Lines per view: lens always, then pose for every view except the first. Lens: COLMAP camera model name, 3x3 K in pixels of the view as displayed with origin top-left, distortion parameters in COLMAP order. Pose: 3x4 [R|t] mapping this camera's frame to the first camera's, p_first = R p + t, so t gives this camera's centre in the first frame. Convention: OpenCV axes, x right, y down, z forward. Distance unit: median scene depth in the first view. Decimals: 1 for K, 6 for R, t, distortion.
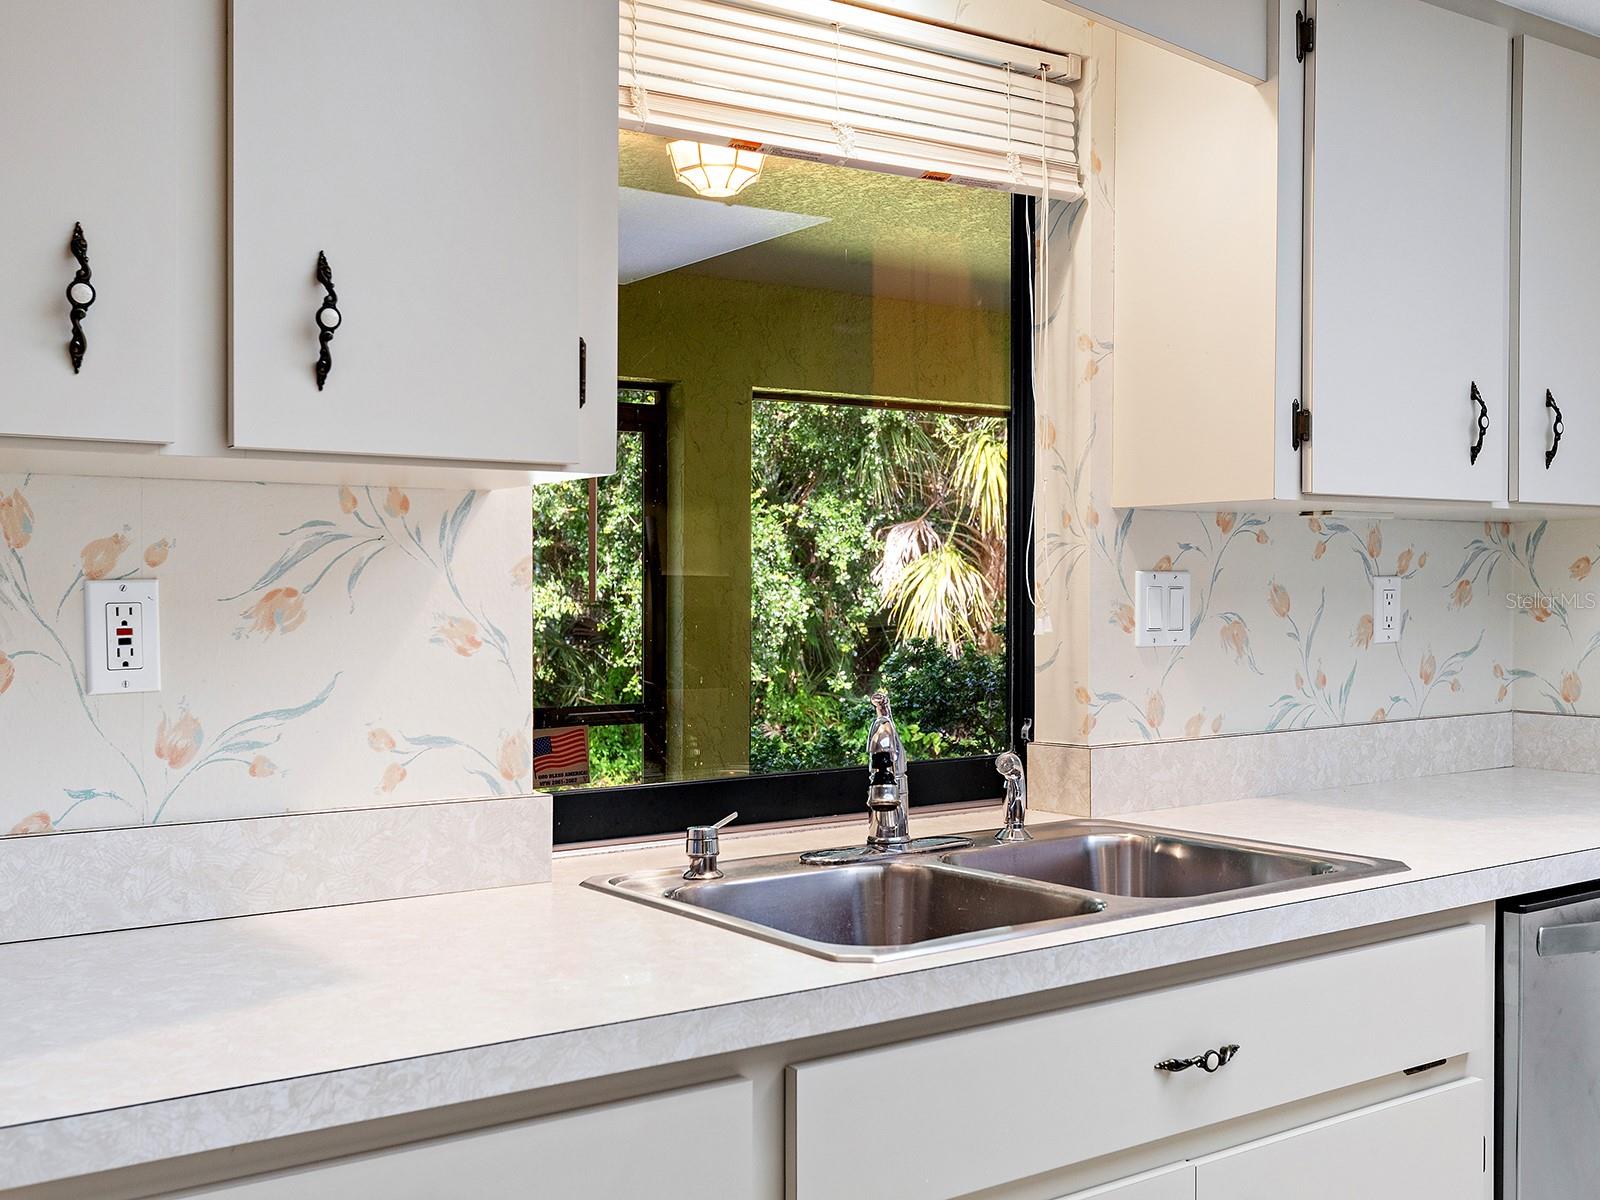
lens RADIAL K [[1677.0, 0, 800.0], [0, 1677.0, 600.0], [0, 0, 1]] dist [-0.016646, -0.013068]
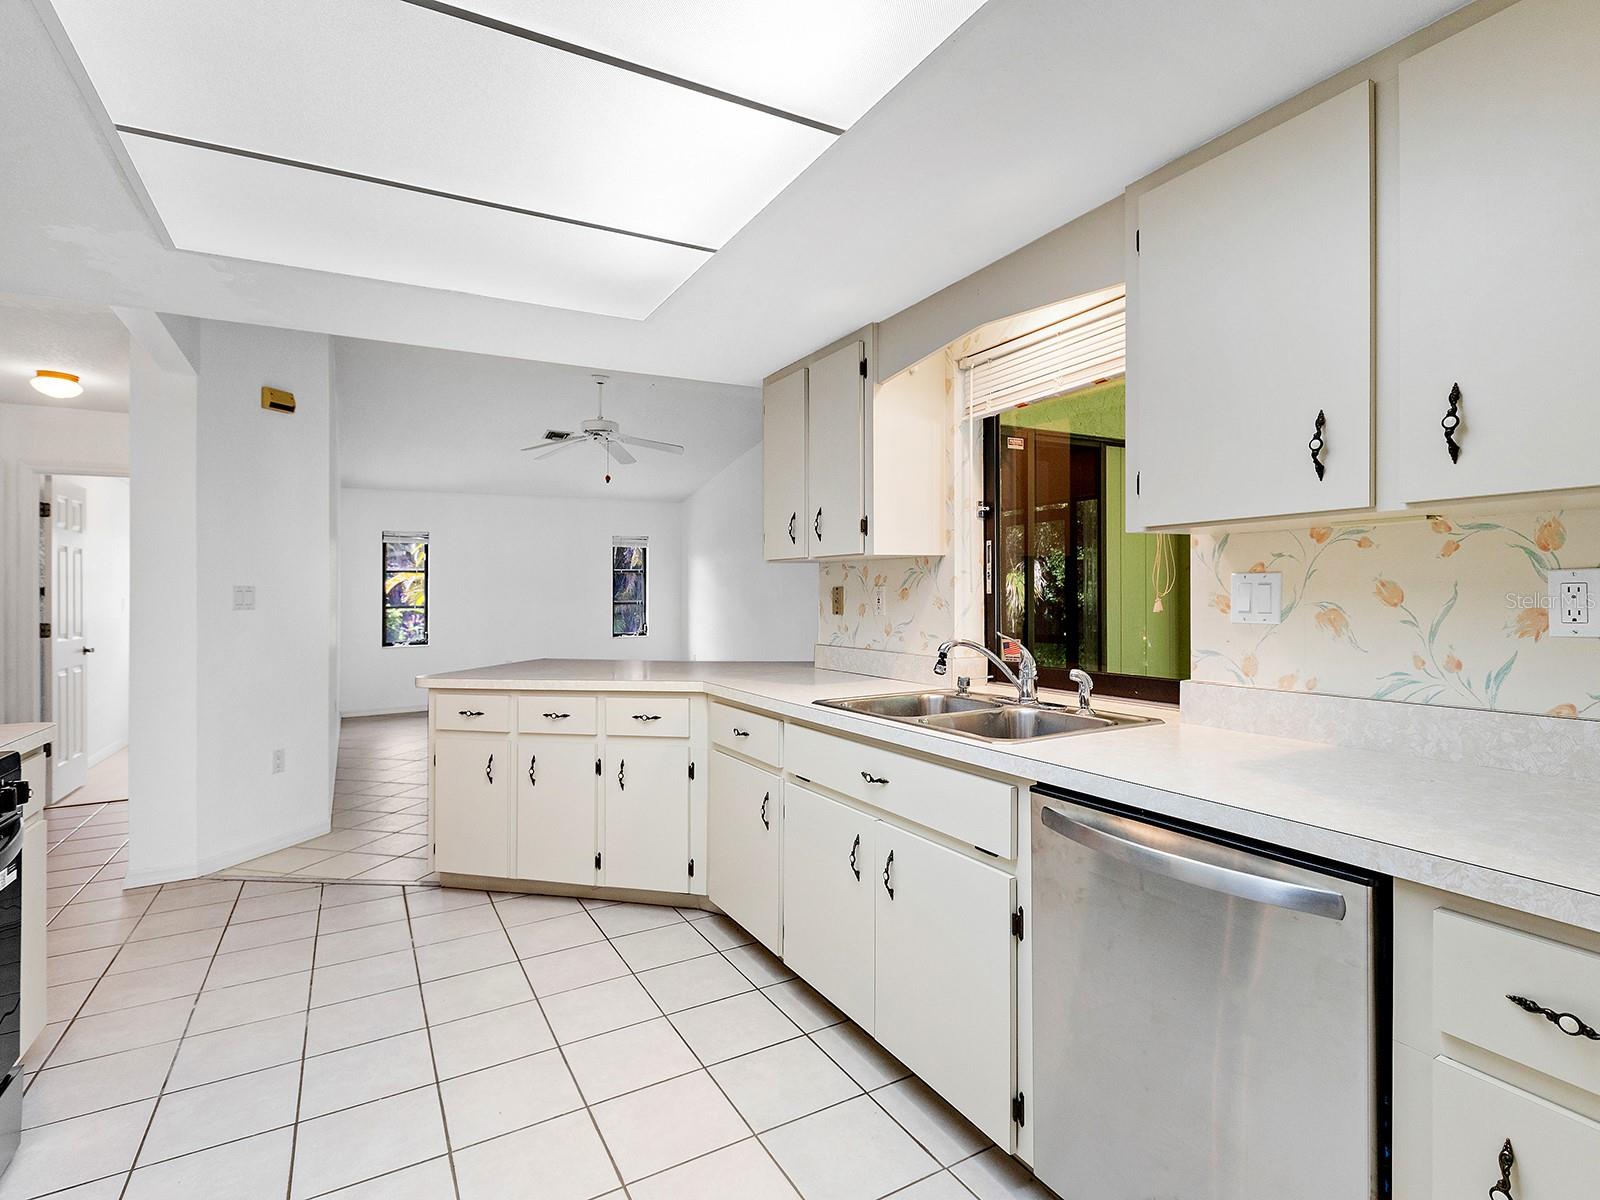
lens RADIAL K [[813.8, 0, 815.9], [0, 813.8, 572.4], [0, 0, 1]] dist [-0.001177, 0.000195]
pose [[-0.095512, -0.012659, -0.995348, 0.990807], [0.013177, 0.999815, -0.013980, -0.013085], [0.995341, -0.014451, -0.095327, 0.694970]]
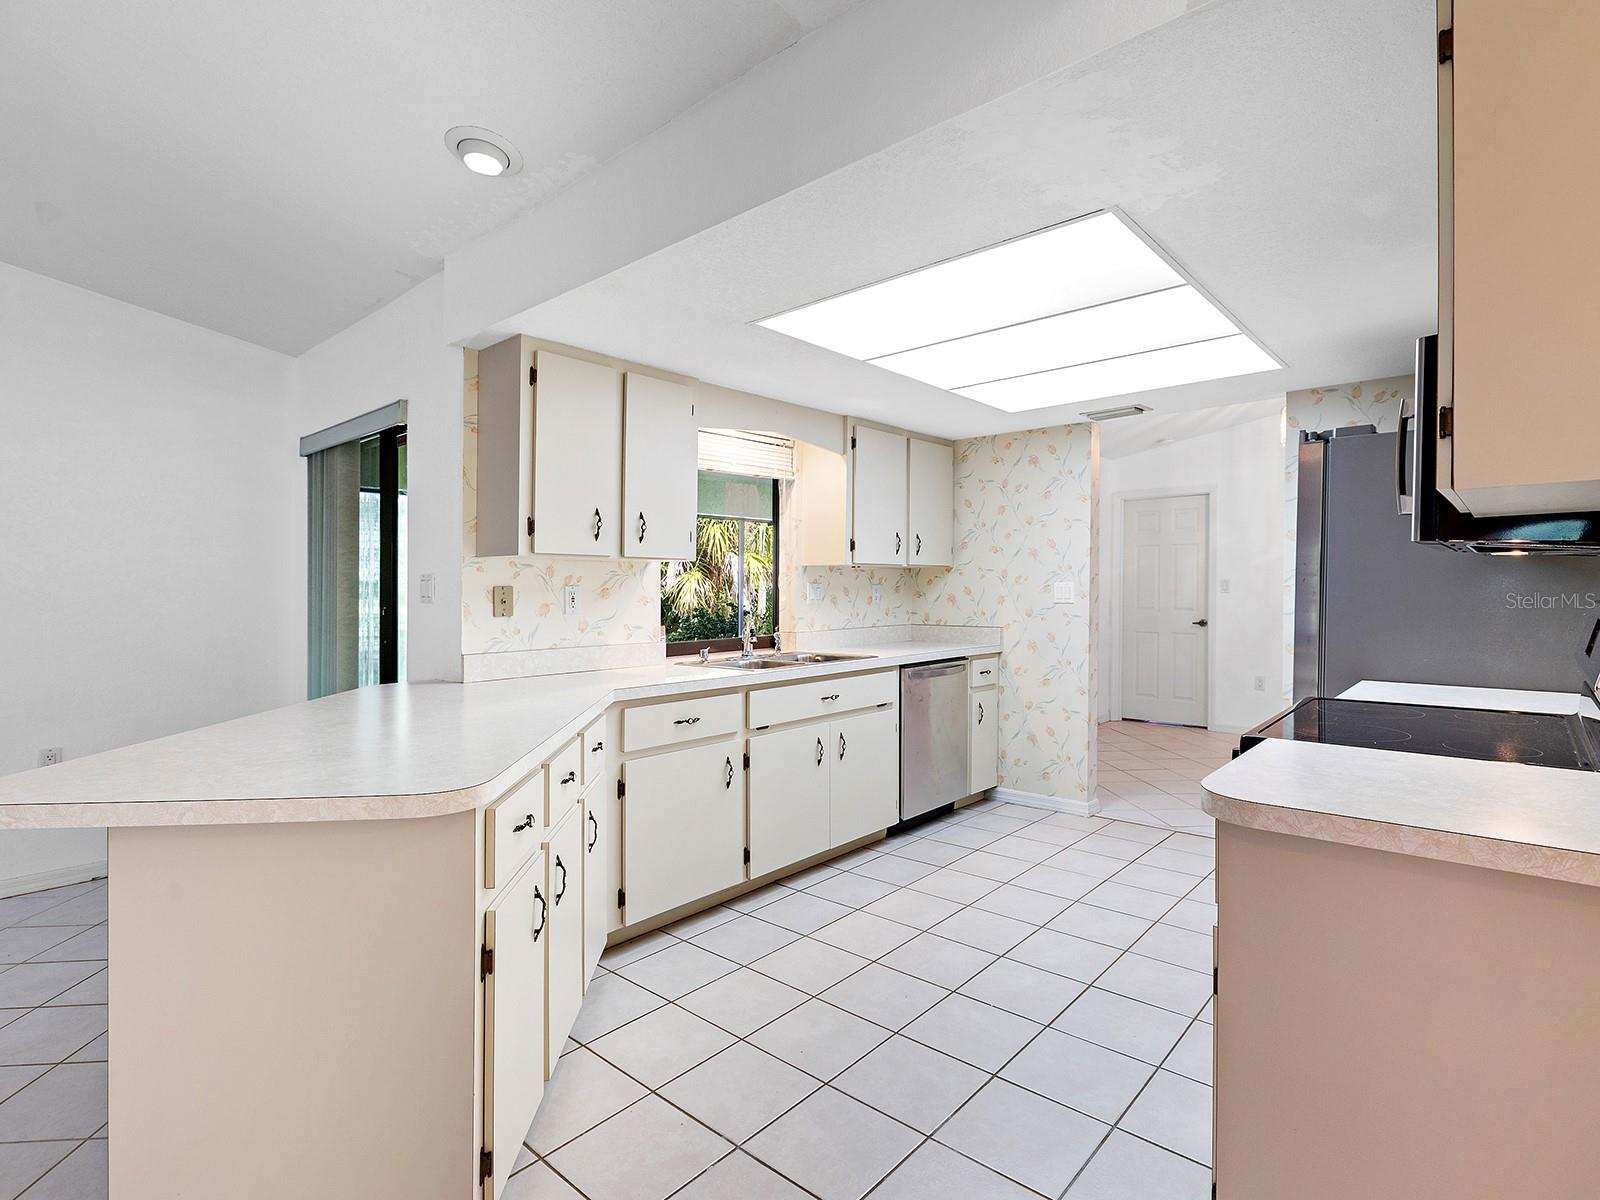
lens RADIAL K [[812.0, 0, 801.8], [0, 812.0, 597.8], [0, 0, 1]] dist [-0.004501, 0.000693]
pose [[0.972718, -0.002127, 0.231982, -0.215013], [0.000784, 0.999982, 0.005880, 0.003574], [-0.231990, -0.005537, 0.972702, -0.686791]]
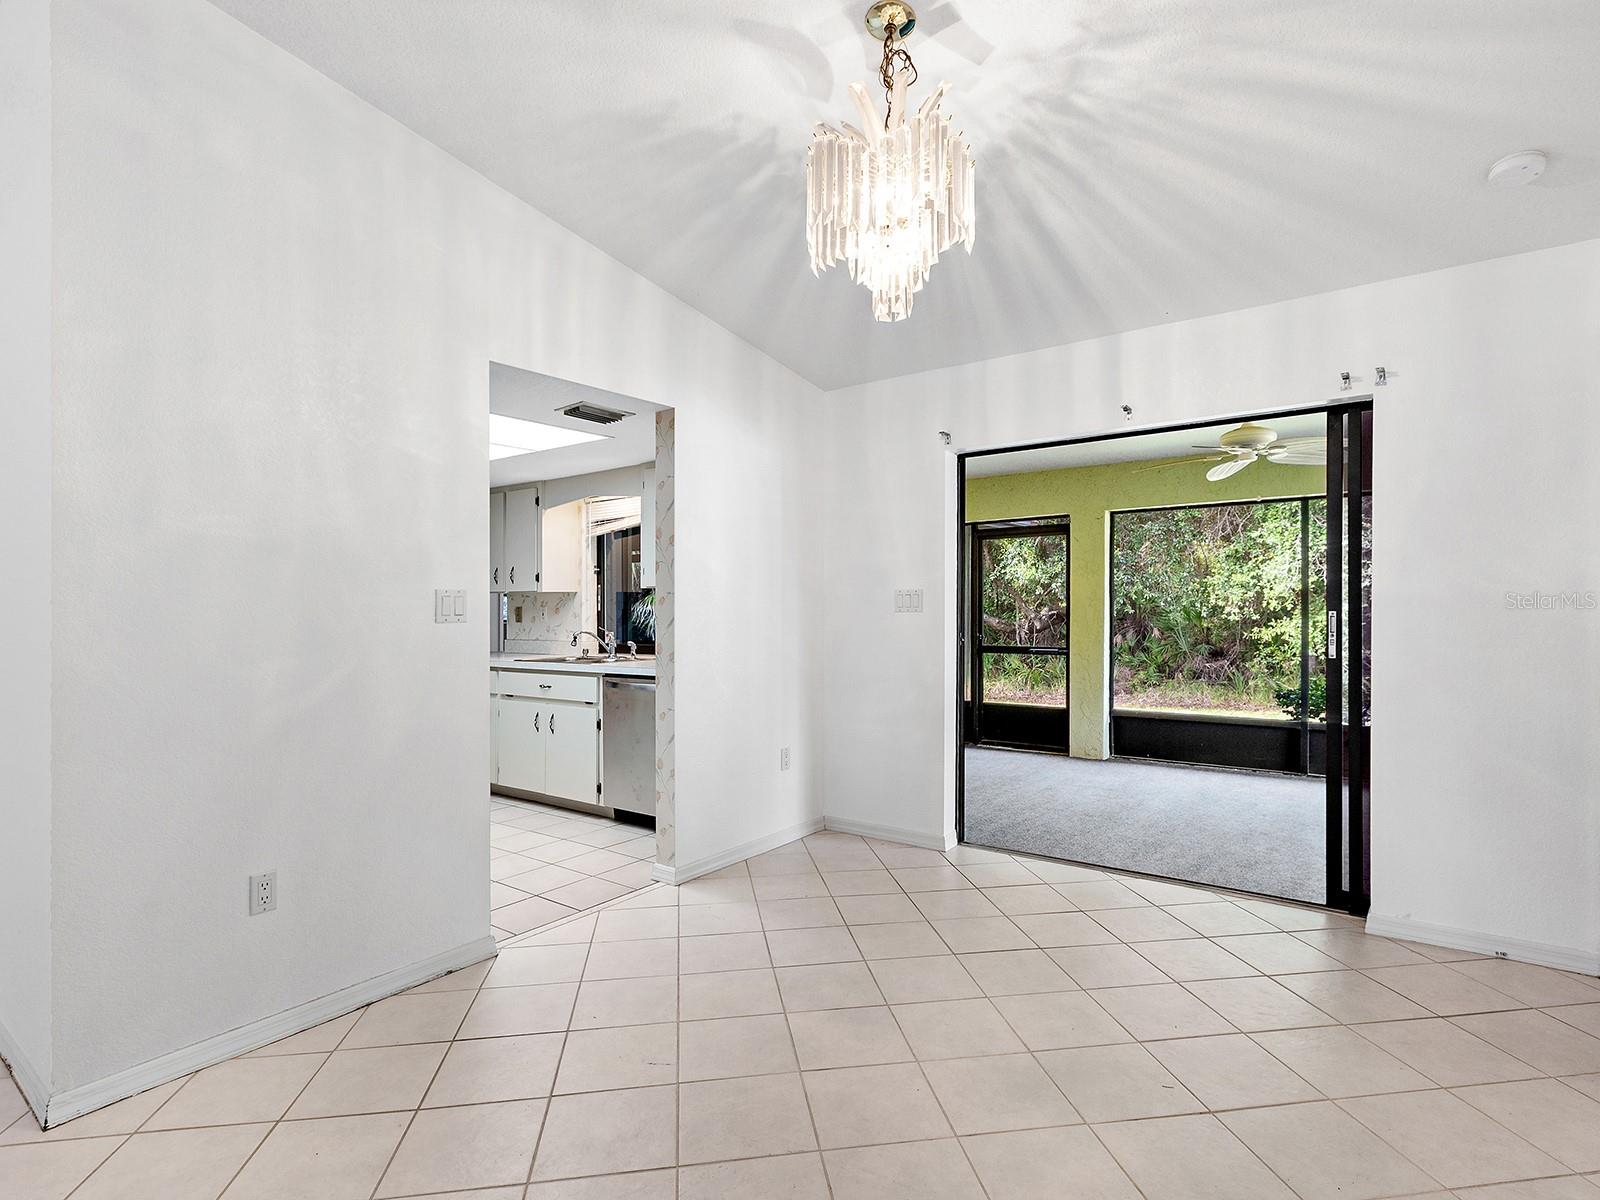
lens RADIAL K [[812.0, 0, 801.8], [0, 812.0, 597.8], [0, 0, 1]] dist [-0.004501, 0.000693]
pose [[0.308079, -0.003721, -0.951354, 2.250919], [0.010676, 0.999943, -0.000453, -0.025500], [0.951301, -0.010017, 0.308101, 0.660401]]
